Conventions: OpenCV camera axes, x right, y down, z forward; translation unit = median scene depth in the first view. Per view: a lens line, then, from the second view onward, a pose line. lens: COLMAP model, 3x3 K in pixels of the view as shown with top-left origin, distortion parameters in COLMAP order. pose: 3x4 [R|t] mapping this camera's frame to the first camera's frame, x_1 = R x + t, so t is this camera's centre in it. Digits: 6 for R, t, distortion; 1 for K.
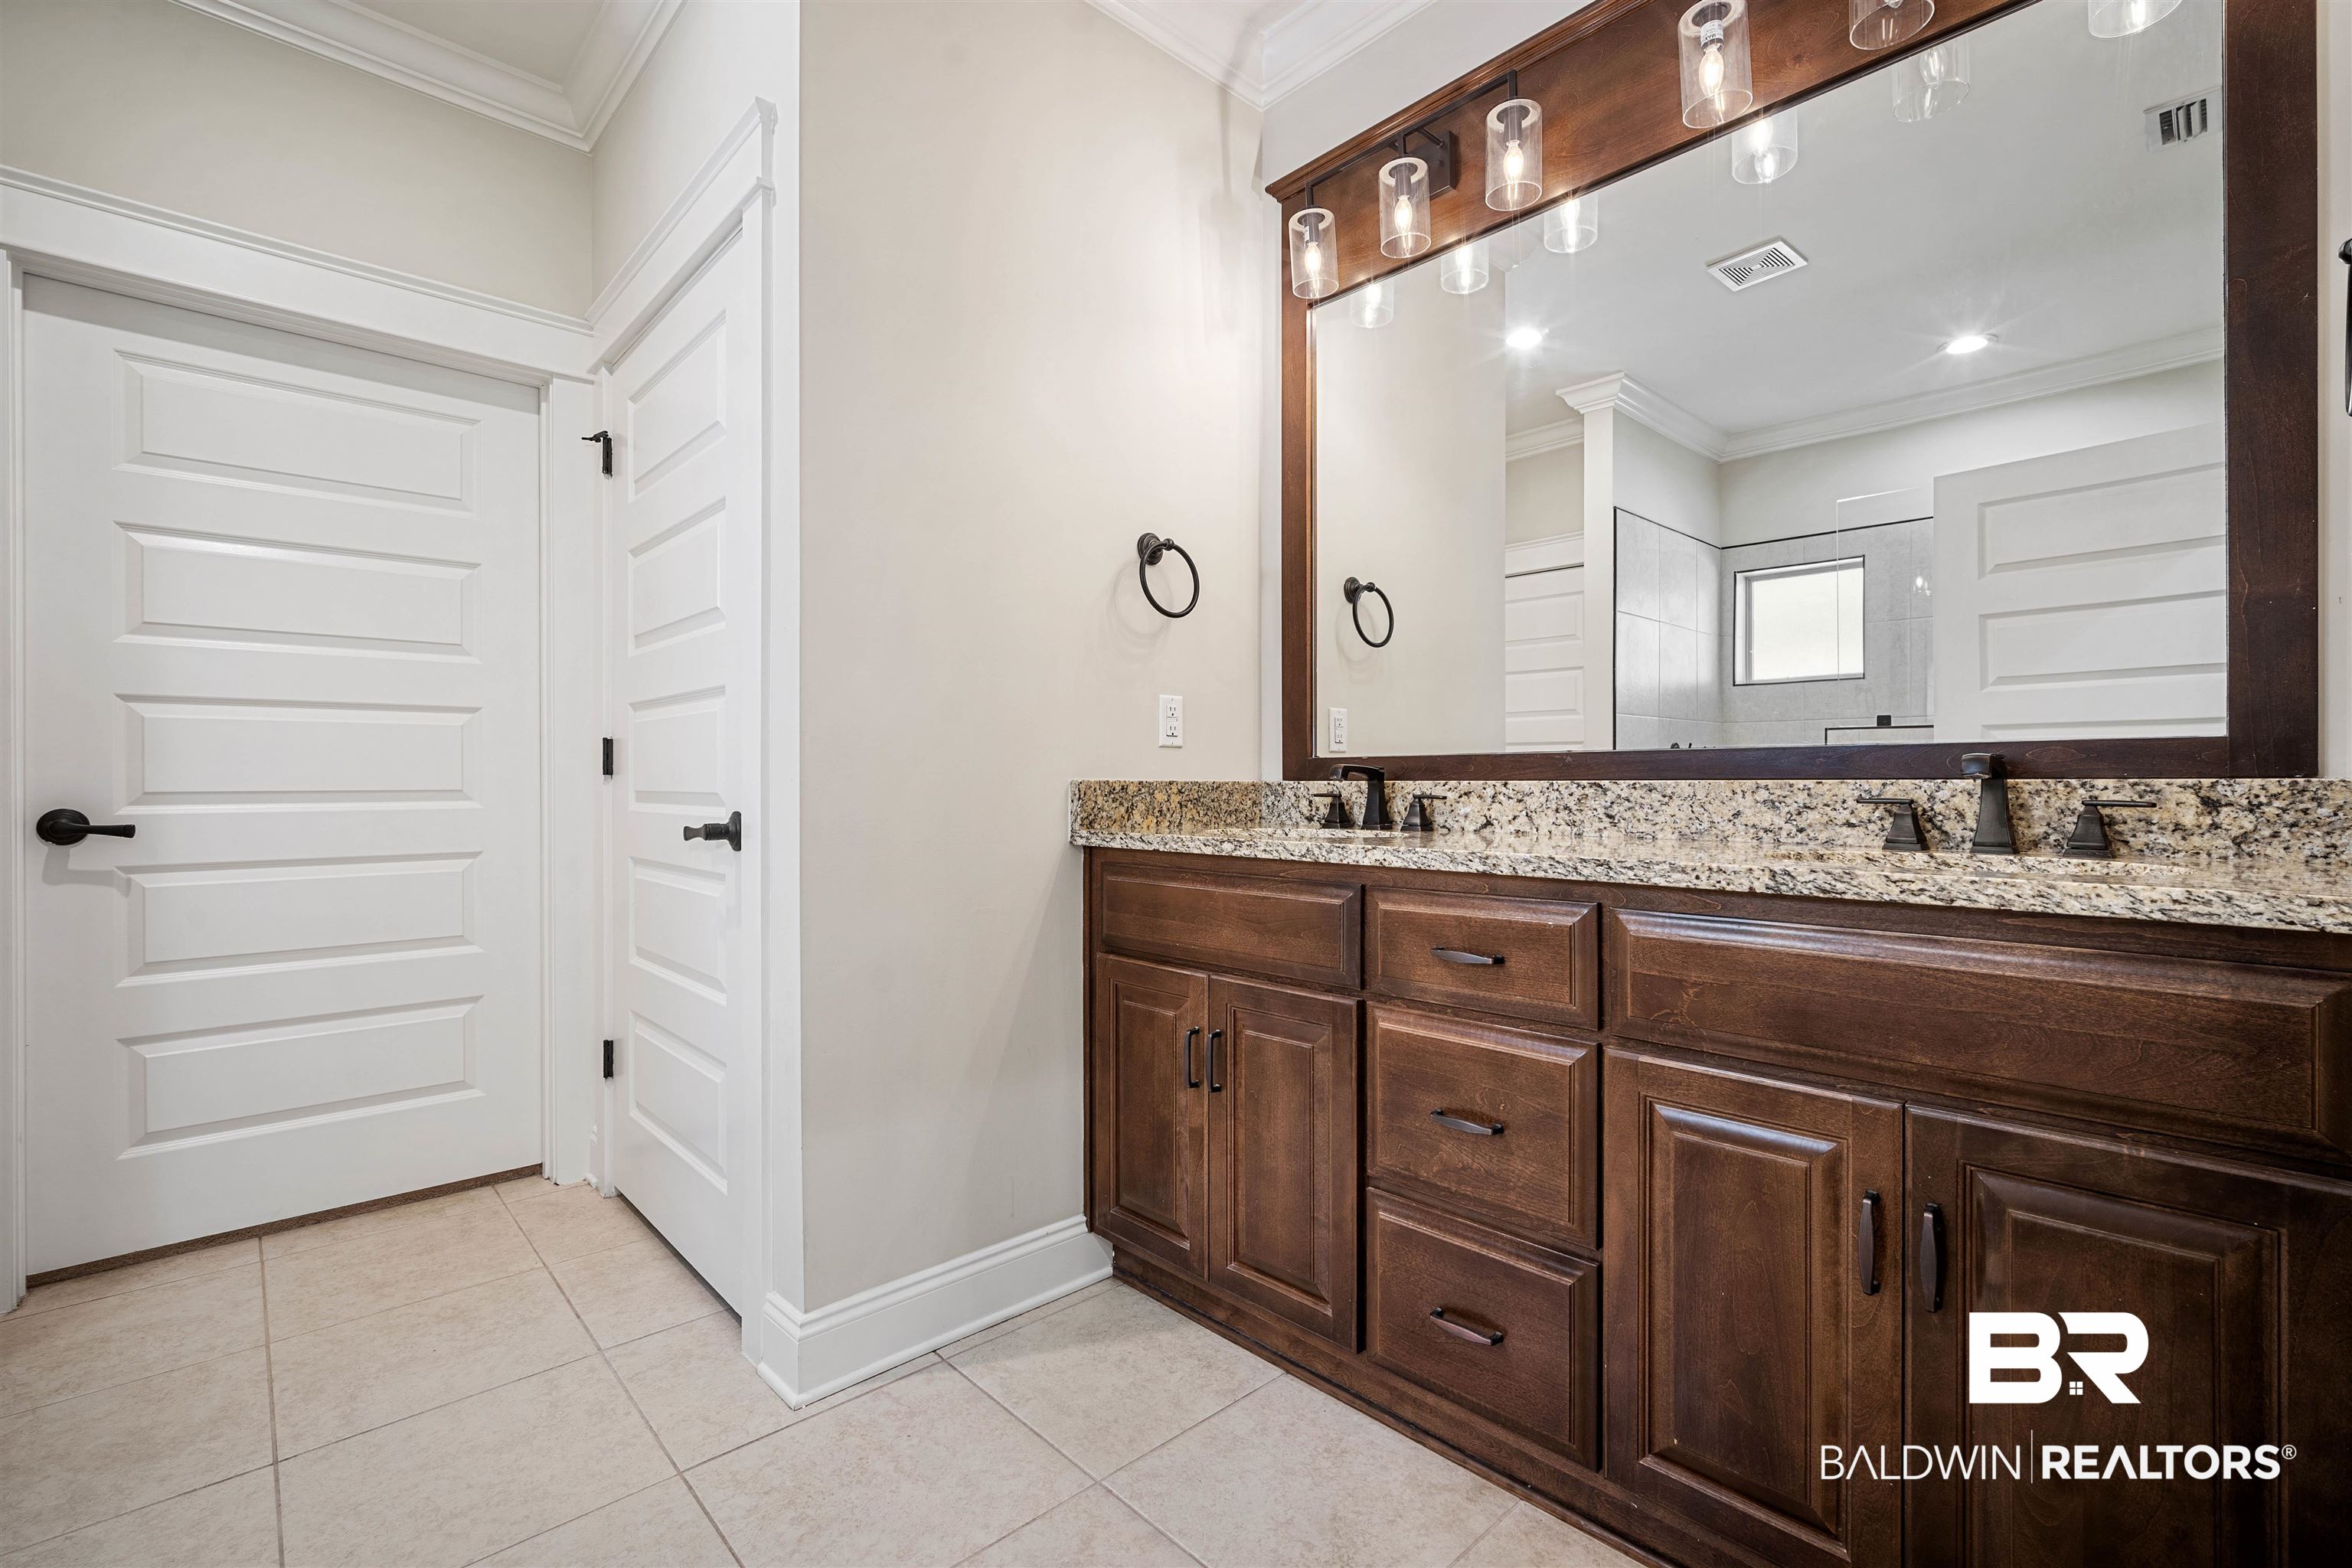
lens RADIAL K [[1044.9, 0, 1187.3], [0, 1044.9, 785.9], [0, 0, 1]] dist [-0.002142, -0.000334]
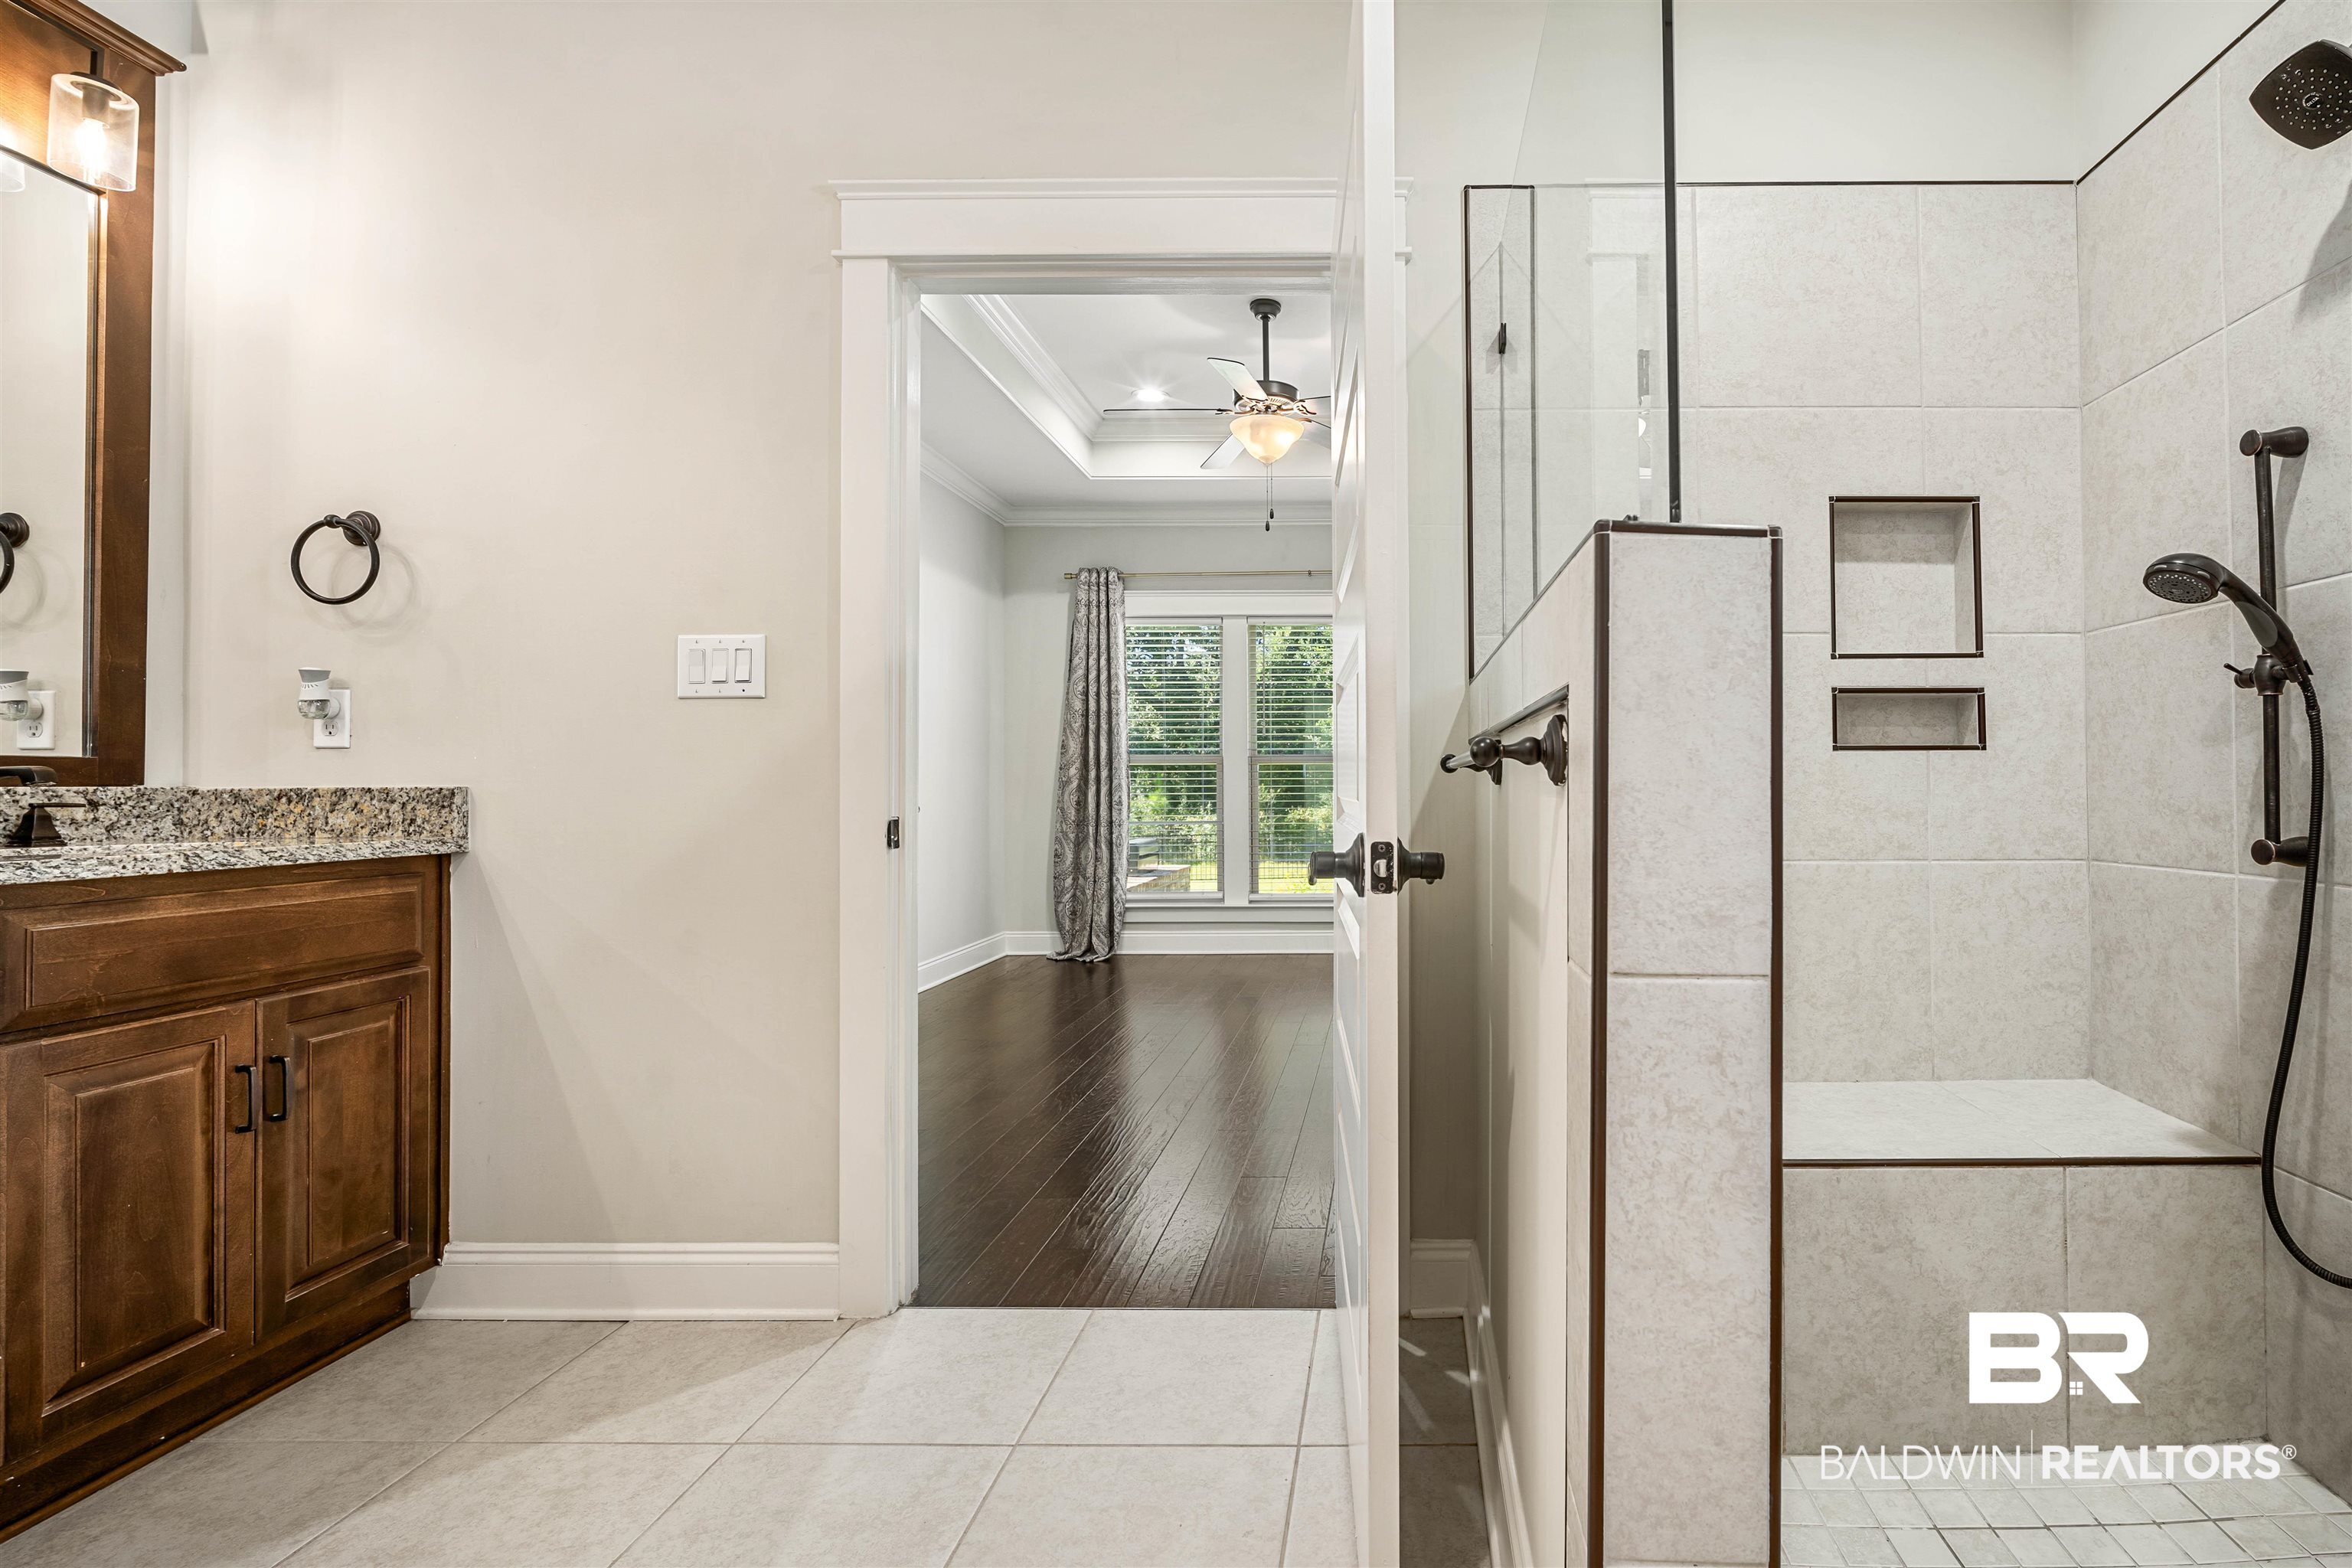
lens RADIAL K [[1044.9, 0, 1187.3], [0, 1044.9, 785.9], [0, 0, 1]] dist [-0.002142, -0.000334]
pose [[-0.587006, 0.002384, 0.809579, -1.139740], [0.004450, 0.999990, 0.000282, -0.001636], [-0.809570, 0.003769, -0.587011, 0.667303]]
